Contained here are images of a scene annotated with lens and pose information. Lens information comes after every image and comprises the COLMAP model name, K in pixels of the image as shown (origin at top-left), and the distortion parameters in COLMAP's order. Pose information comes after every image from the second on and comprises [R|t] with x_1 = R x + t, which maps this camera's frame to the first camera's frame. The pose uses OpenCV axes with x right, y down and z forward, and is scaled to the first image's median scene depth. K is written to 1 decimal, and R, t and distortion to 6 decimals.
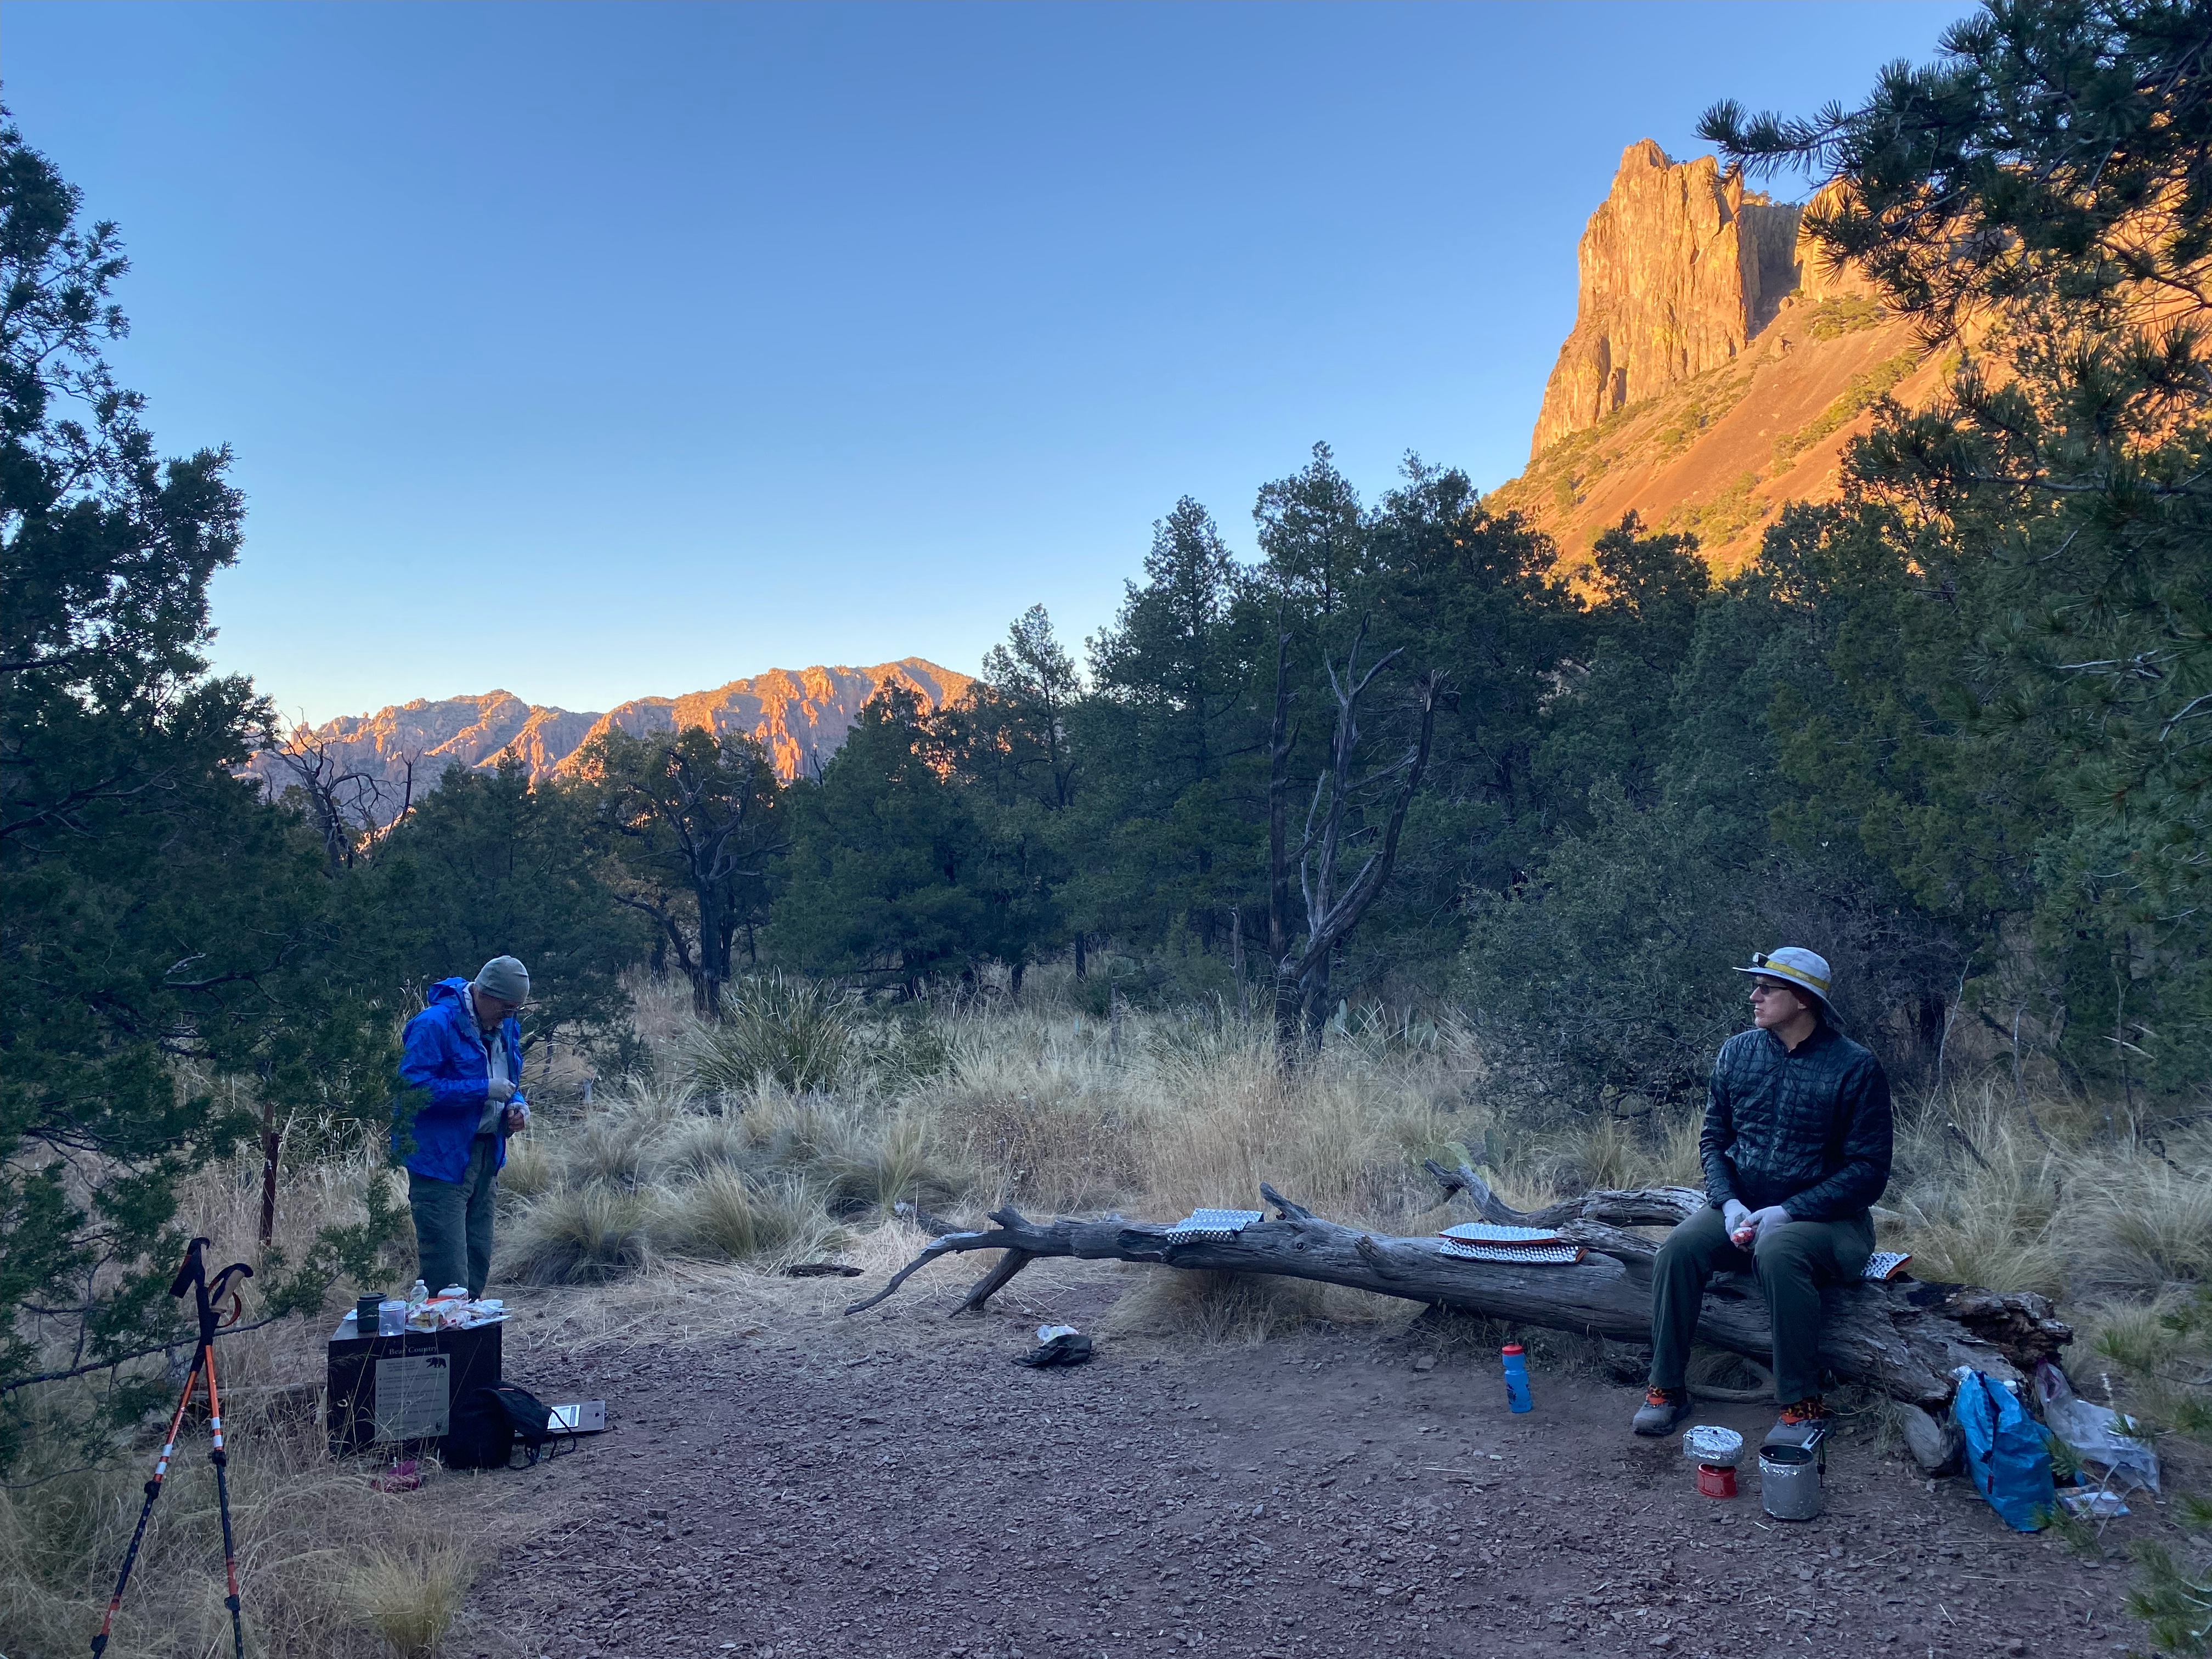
lens RADIAL K [[1655.4, 0, 1078.9], [0, 1655.4, 861.8], [0, 0, 1]] dist [0.000642, -0.001100]
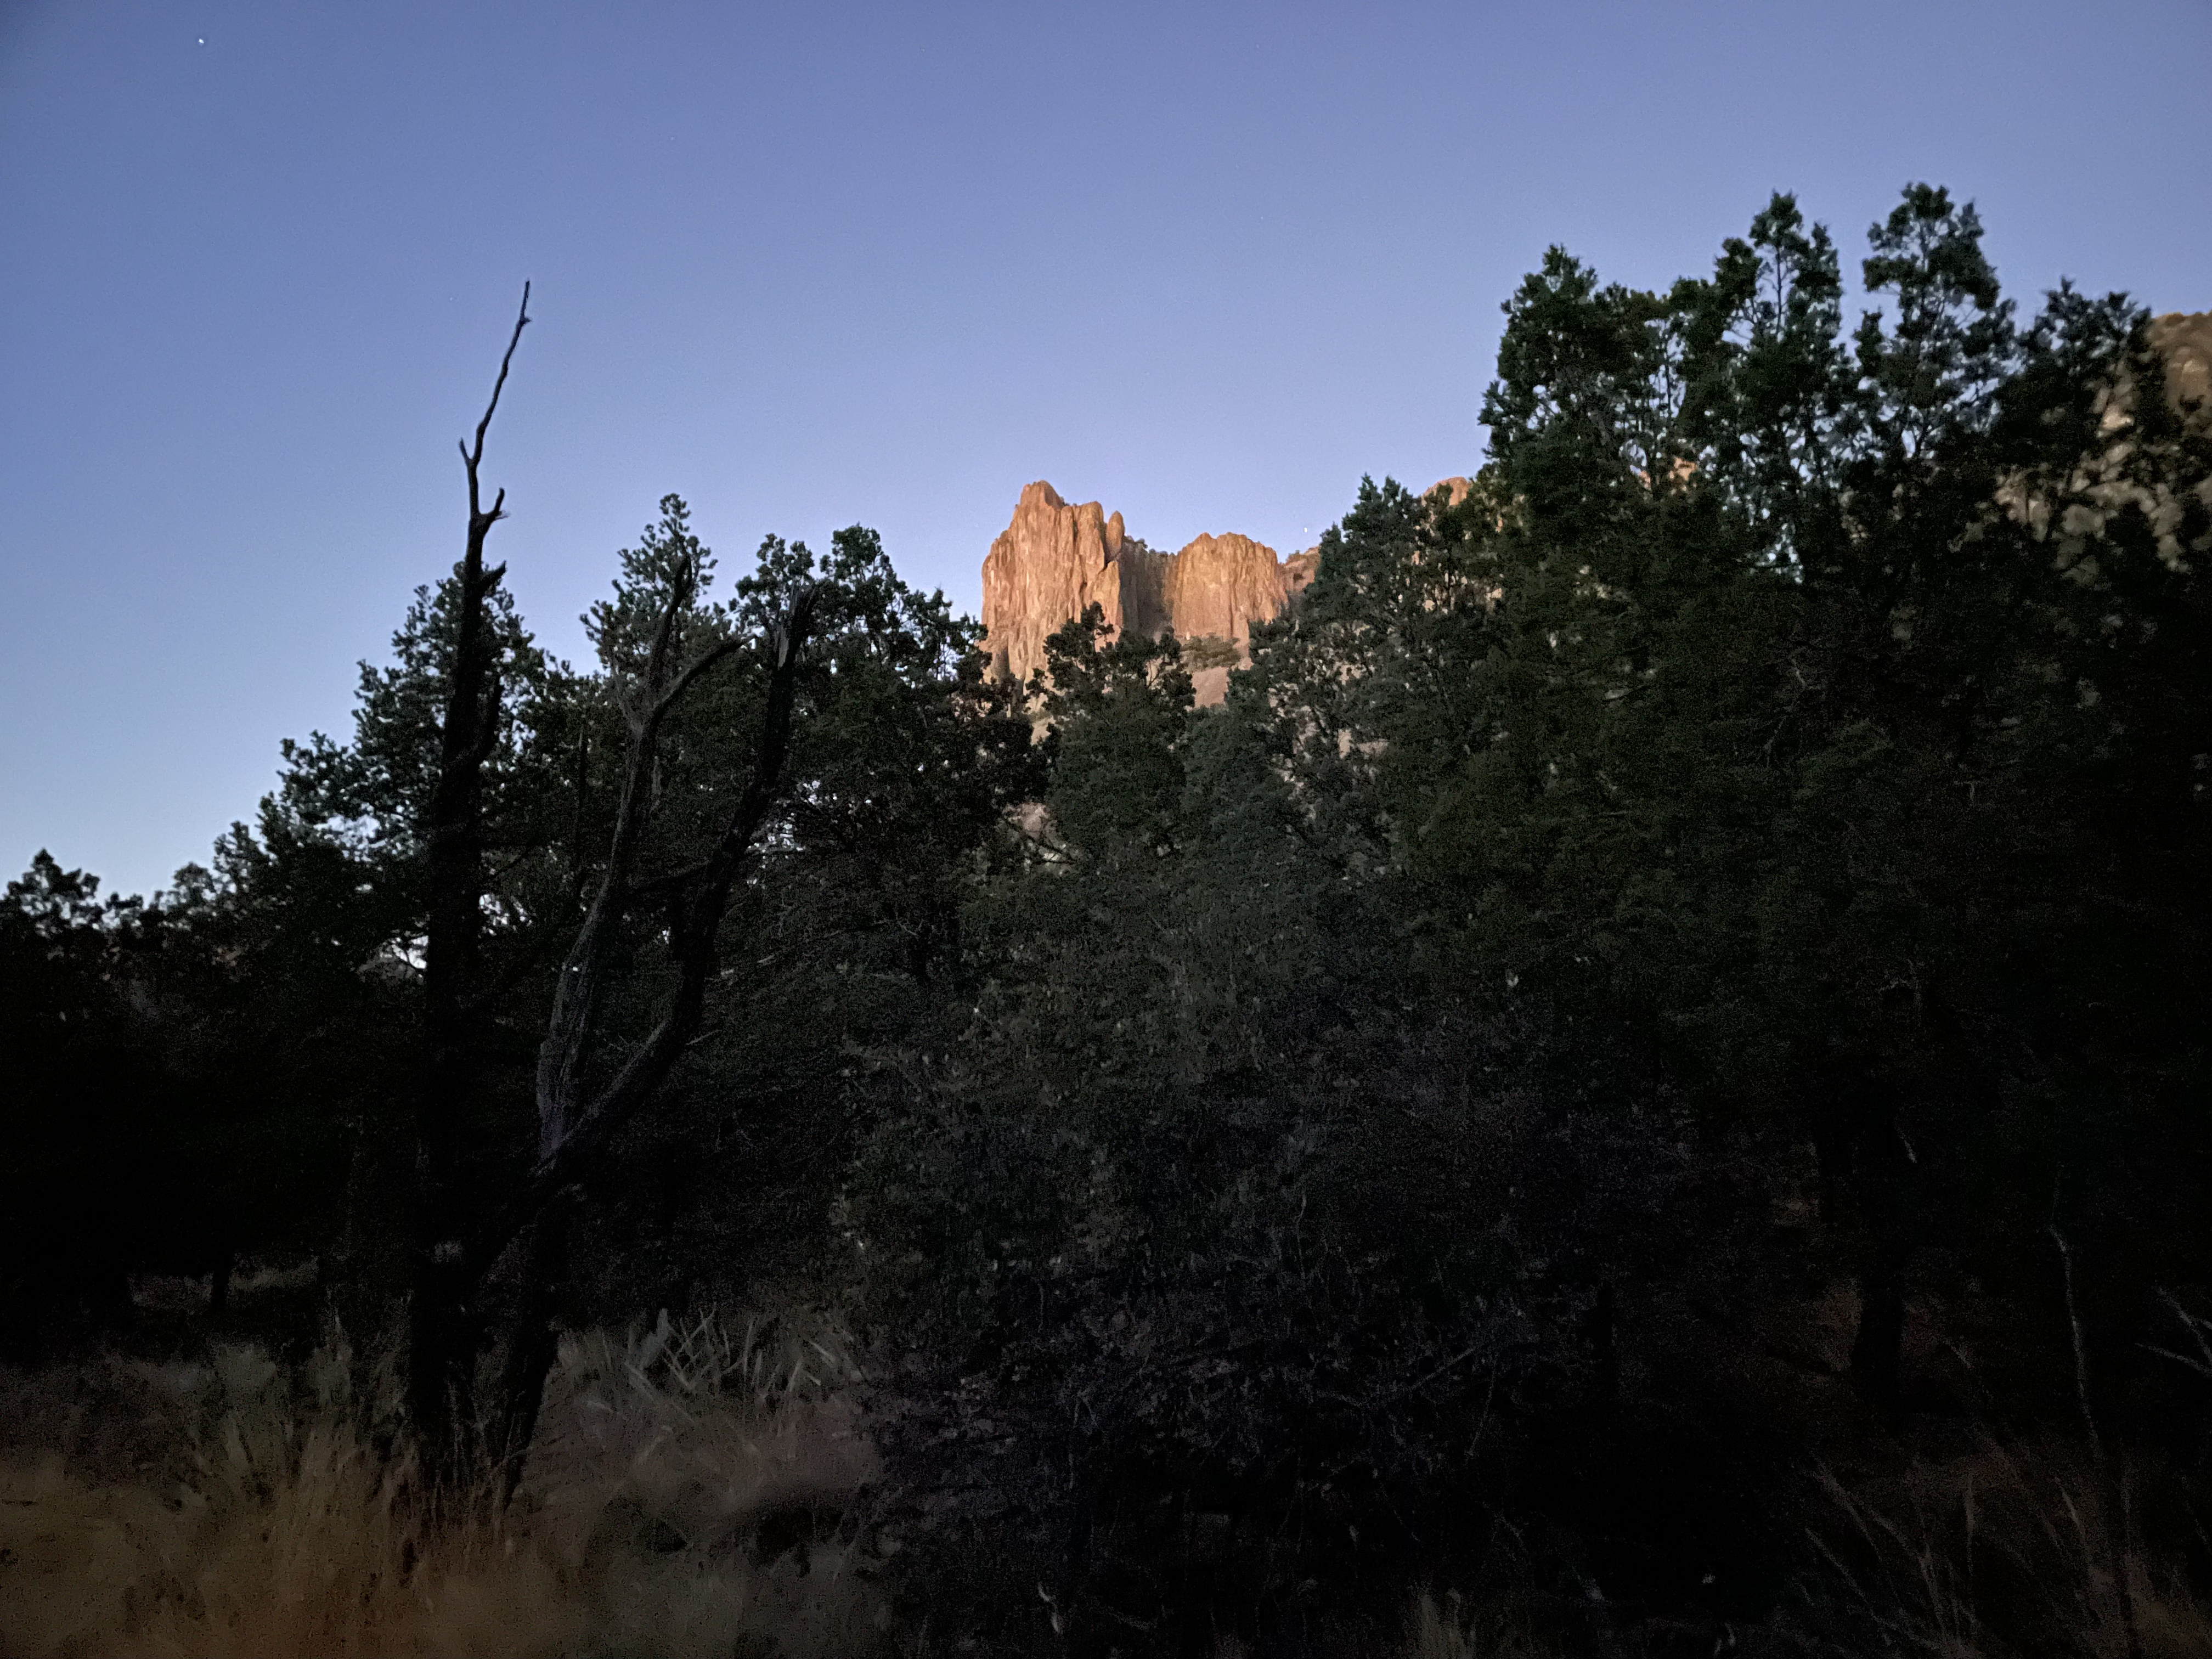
lens RADIAL K [[1666.4, 0, 1106.0], [0, 1666.4, 829.5], [0, 0, 1]] dist [0.126786, -0.161247]
pose [[0.932143, 0.067238, 0.355792, 0.065152], [0.000554, 0.982341, -0.187097, 0.020670], [-0.362090, 0.174598, 0.915645, 0.269732]]
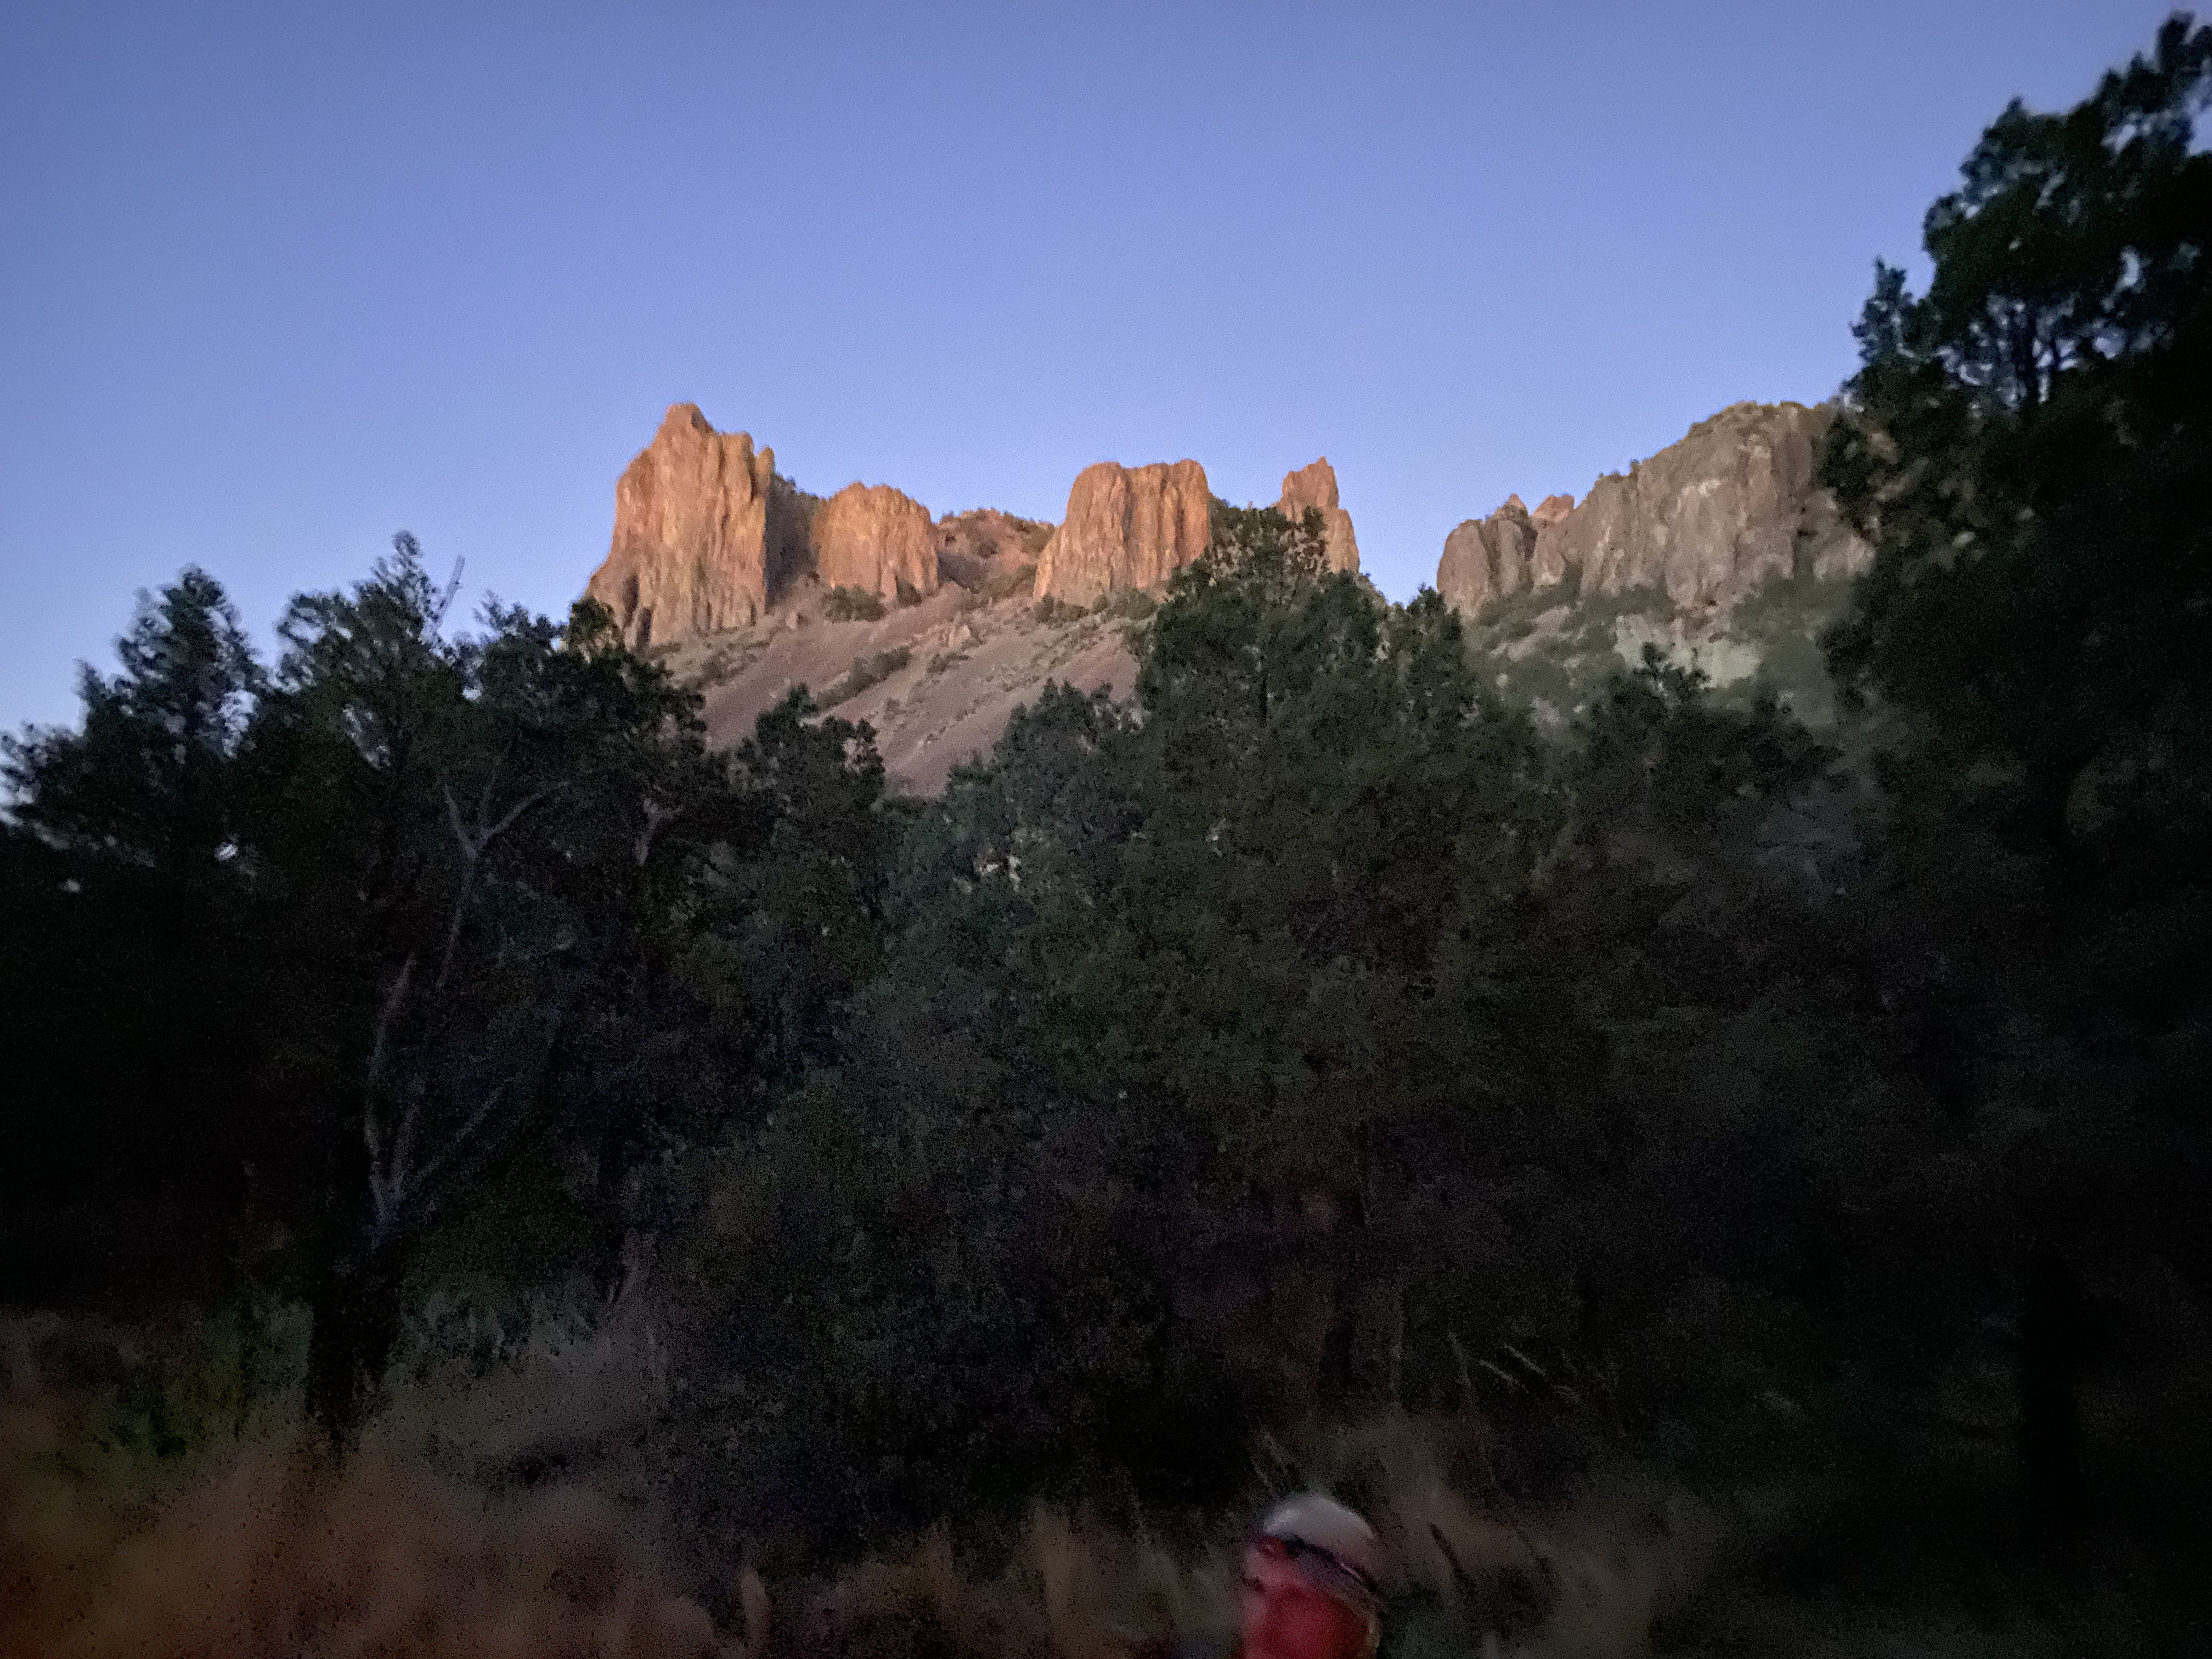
lens RADIAL K [[1697.7, 0, 1104.9], [0, 1697.7, 851.9], [0, 0, 1]] dist [0.019060, 0.000722]
pose [[0.823281, 0.127440, 0.553144, -0.004943], [-0.047003, 0.986430, -0.157308, 0.000161], [-0.565685, 0.103509, 0.818099, 0.172098]]
